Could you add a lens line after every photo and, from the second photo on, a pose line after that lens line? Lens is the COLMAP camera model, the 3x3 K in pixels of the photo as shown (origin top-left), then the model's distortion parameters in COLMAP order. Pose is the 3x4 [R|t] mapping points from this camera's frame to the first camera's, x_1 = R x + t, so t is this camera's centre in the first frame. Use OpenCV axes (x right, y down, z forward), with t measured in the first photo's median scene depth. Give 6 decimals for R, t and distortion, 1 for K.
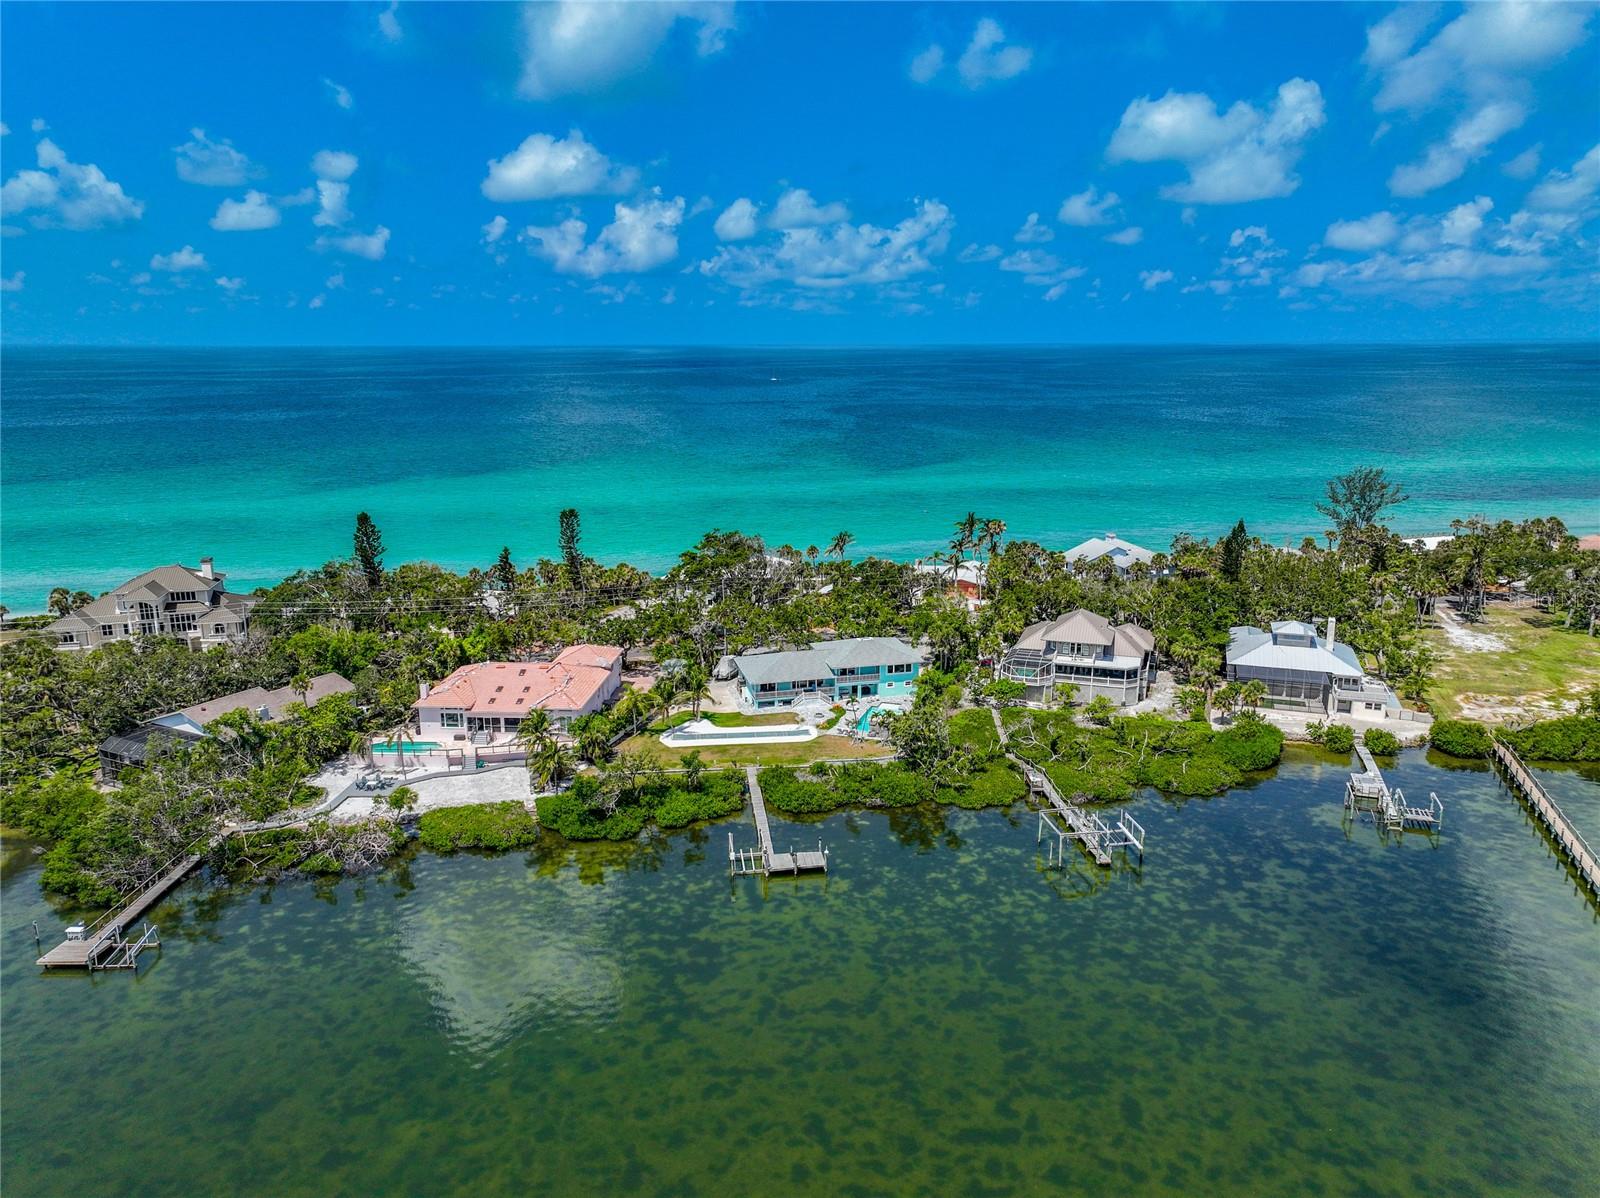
lens RADIAL K [[1124.5, 0, 800.0], [0, 1124.5, 599.0], [0, 0, 1]] dist [-0.000837, 0.069511]
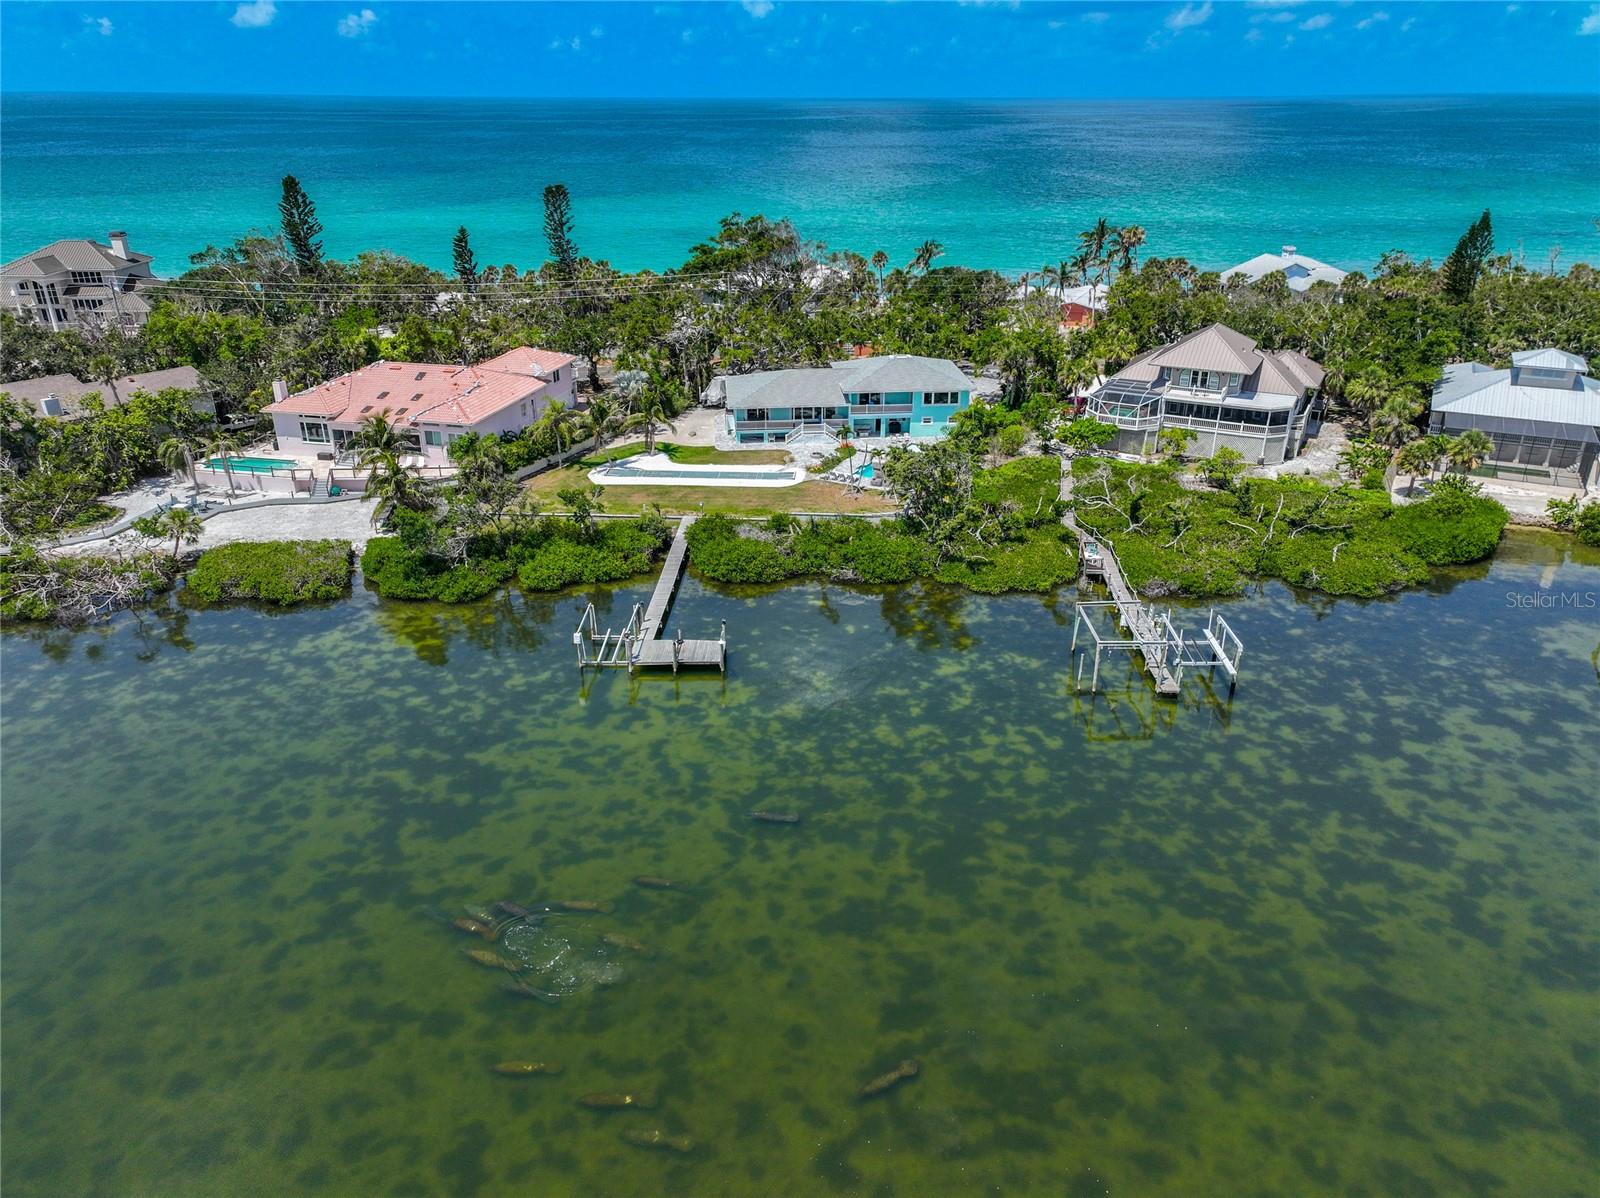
lens RADIAL K [[1121.2, 0, 800.0], [0, 1121.2, 599.0], [0, 0, 1]] dist [-0.004031, 0.048590]
pose [[0.988213, 0.067116, -0.137589, 0.135574], [-0.039020, 0.979516, 0.197551, 0.063441], [0.148030, -0.189854, 0.970589, 0.342822]]
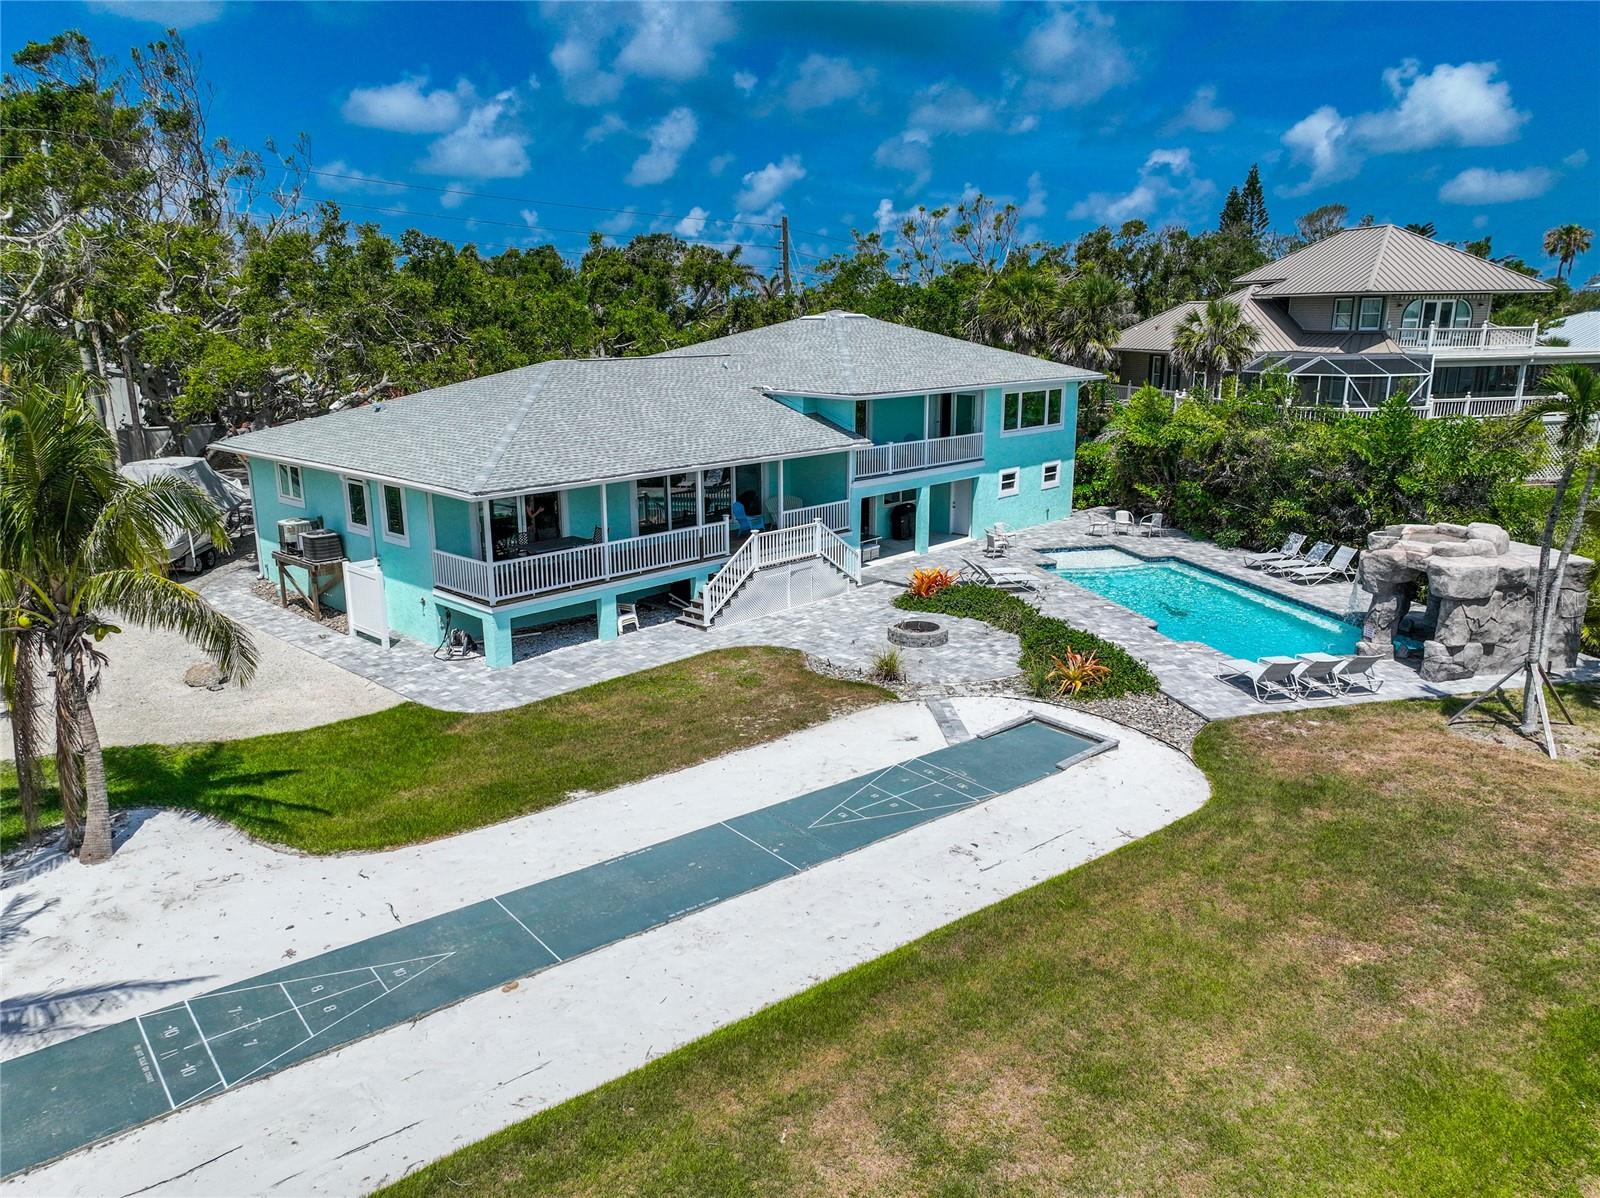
lens RADIAL K [[1121.2, 0, 800.0], [0, 1121.2, 599.0], [0, 0, 1]] dist [-0.004031, 0.048590]
pose [[0.833185, -0.129784, 0.537549, -0.107807], [0.121184, 0.991293, 0.051503, 0.106545], [-0.539552, 0.022231, 0.841658, 1.056653]]
